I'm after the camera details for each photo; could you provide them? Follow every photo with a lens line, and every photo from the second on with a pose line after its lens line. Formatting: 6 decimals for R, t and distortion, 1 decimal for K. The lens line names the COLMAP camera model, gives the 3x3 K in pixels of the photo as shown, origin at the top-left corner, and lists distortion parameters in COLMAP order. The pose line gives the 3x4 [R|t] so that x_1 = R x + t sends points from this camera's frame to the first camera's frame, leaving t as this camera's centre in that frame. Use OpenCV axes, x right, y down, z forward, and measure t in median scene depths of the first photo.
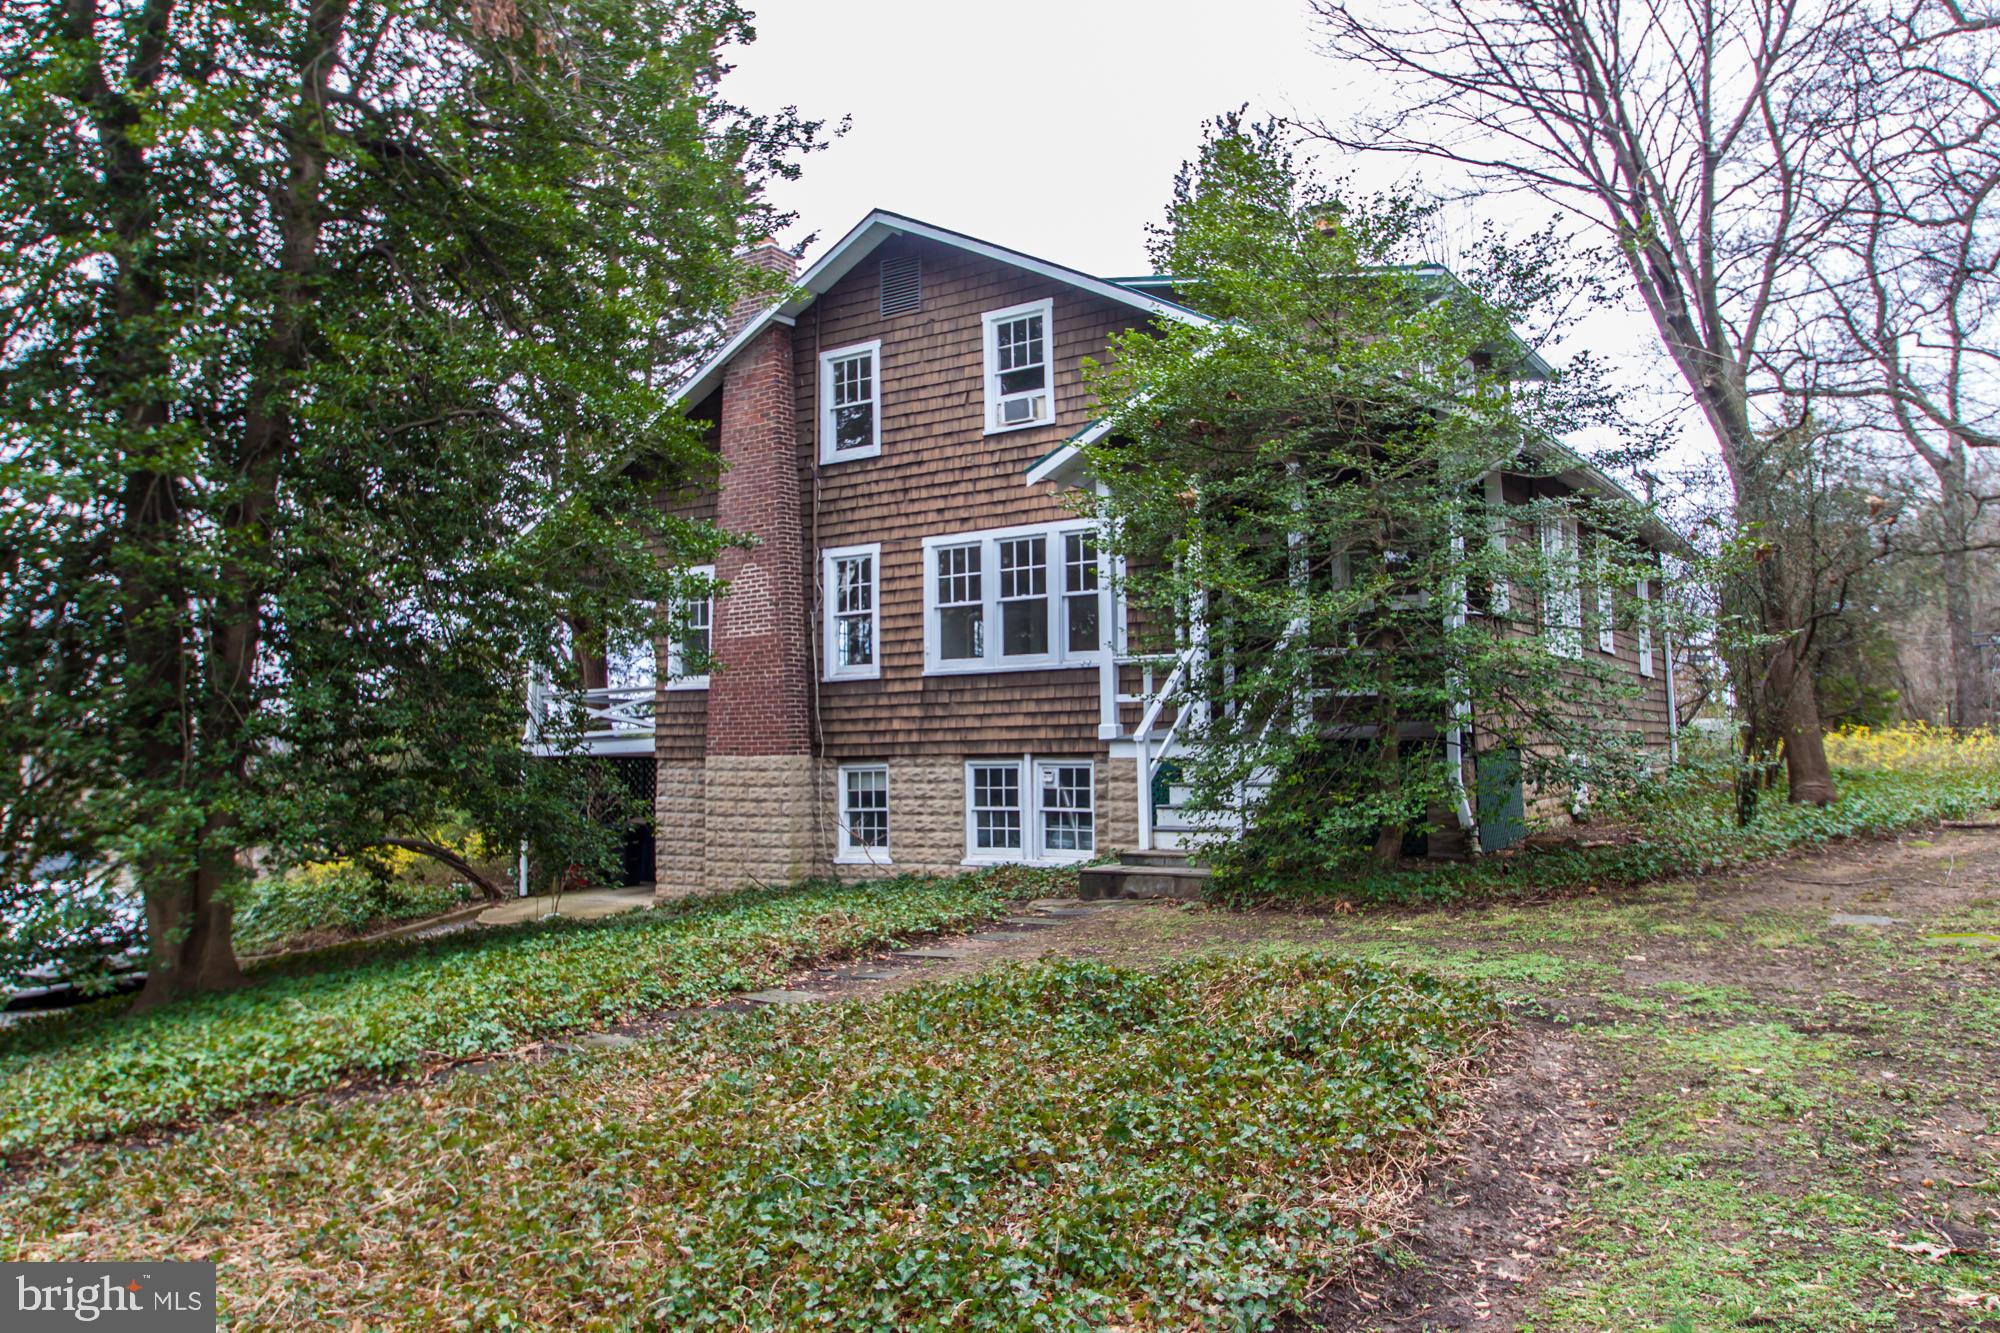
lens RADIAL K [[1281.6, 0, 1005.5], [0, 1281.6, 637.7], [0, 0, 1]] dist [-0.001476, -0.000740]
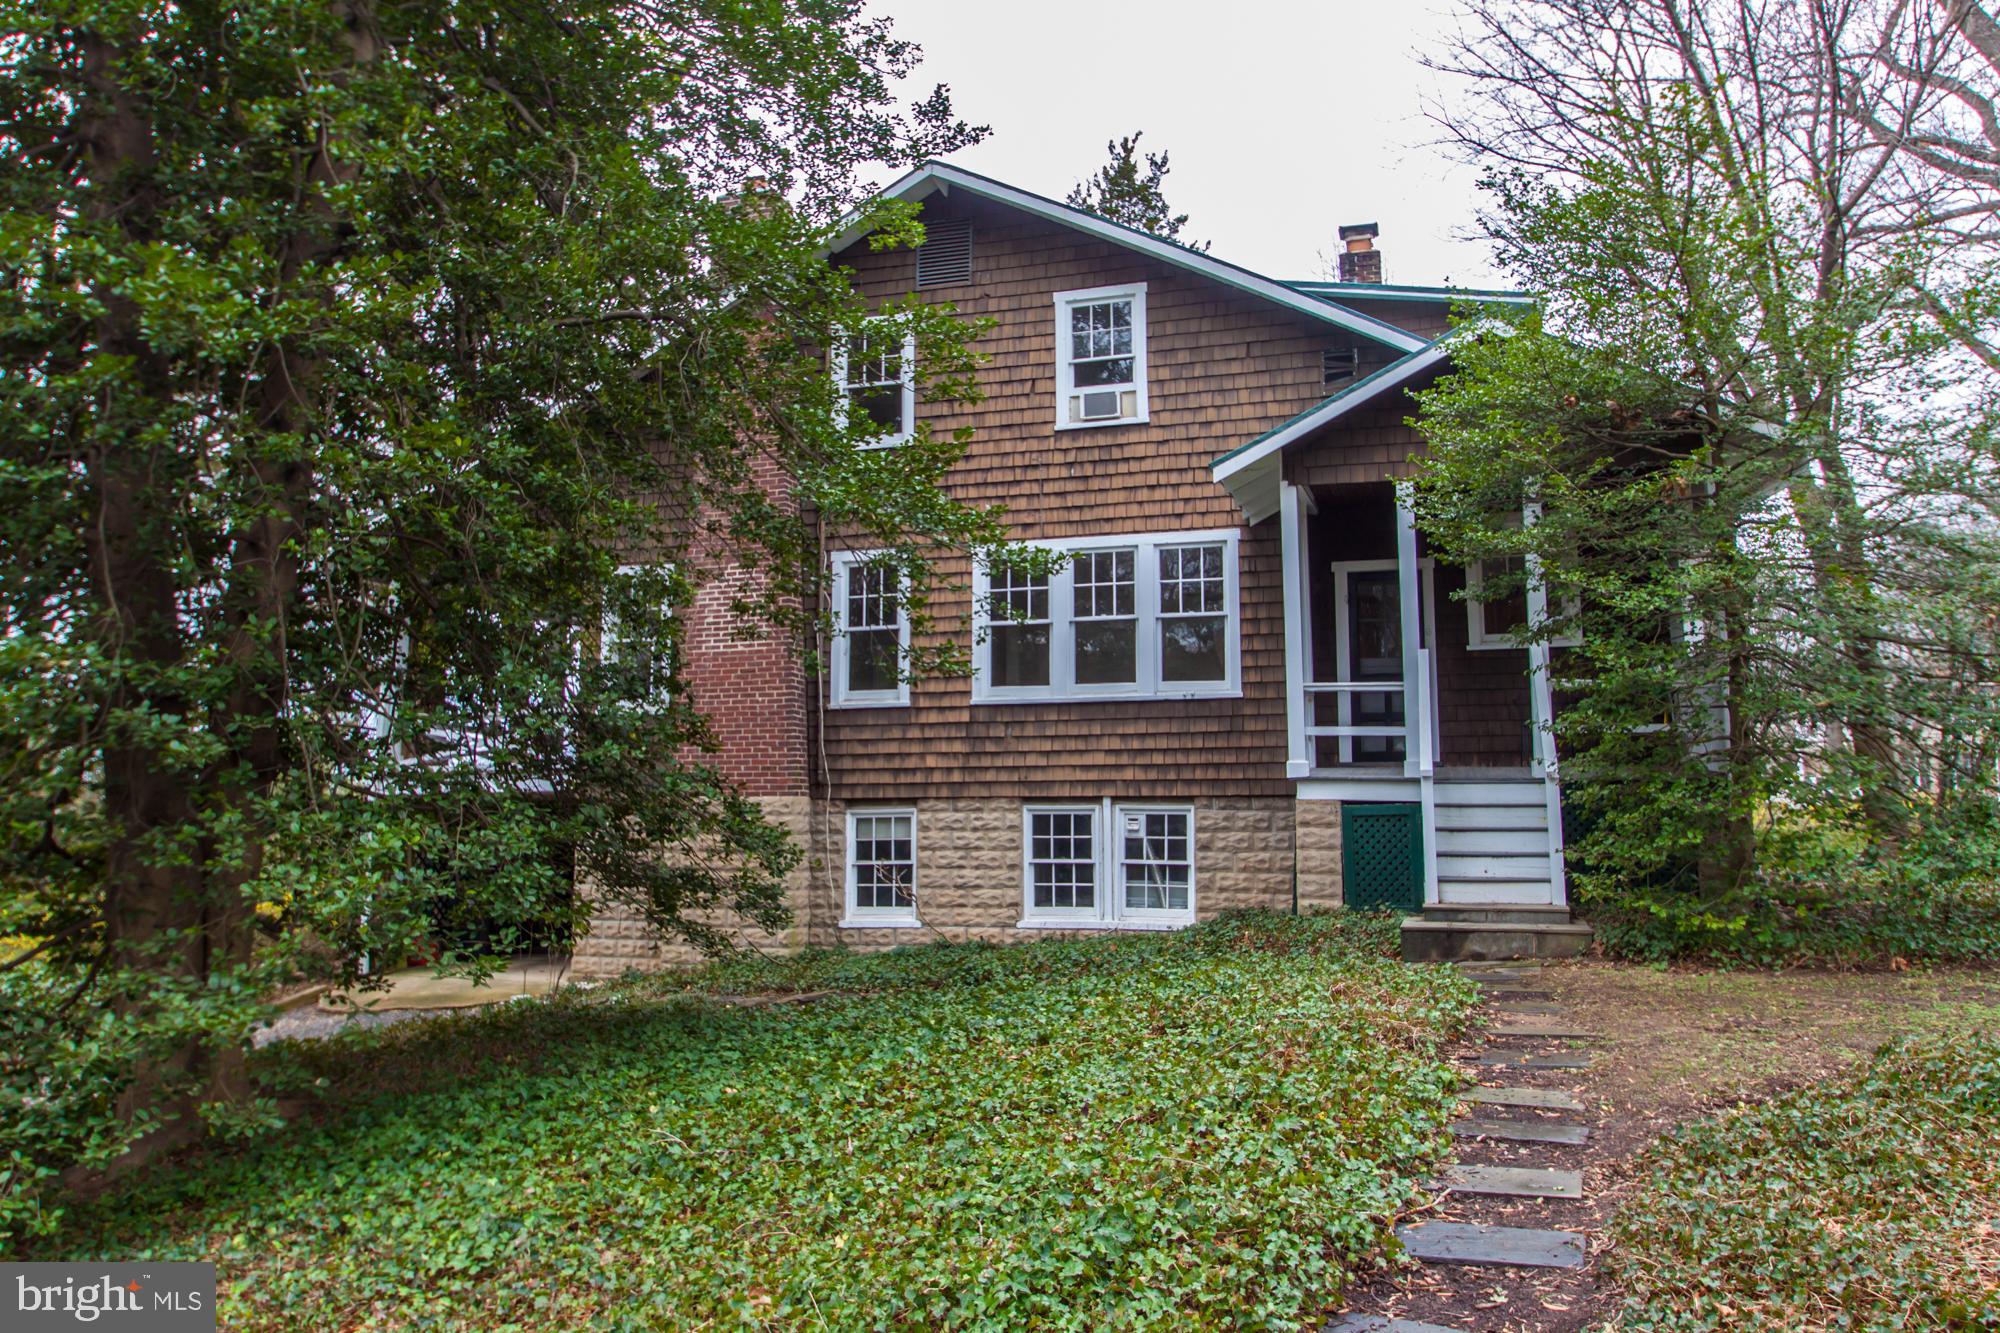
lens RADIAL K [[1281.6, 0, 1005.5], [0, 1281.6, 637.7], [0, 0, 1]] dist [-0.001476, -0.000740]
pose [[0.960336, 0.044289, 0.275305, -0.284402], [-0.034111, 0.998550, -0.041650, 0.020442], [-0.276750, 0.030607, 0.960454, 0.176957]]
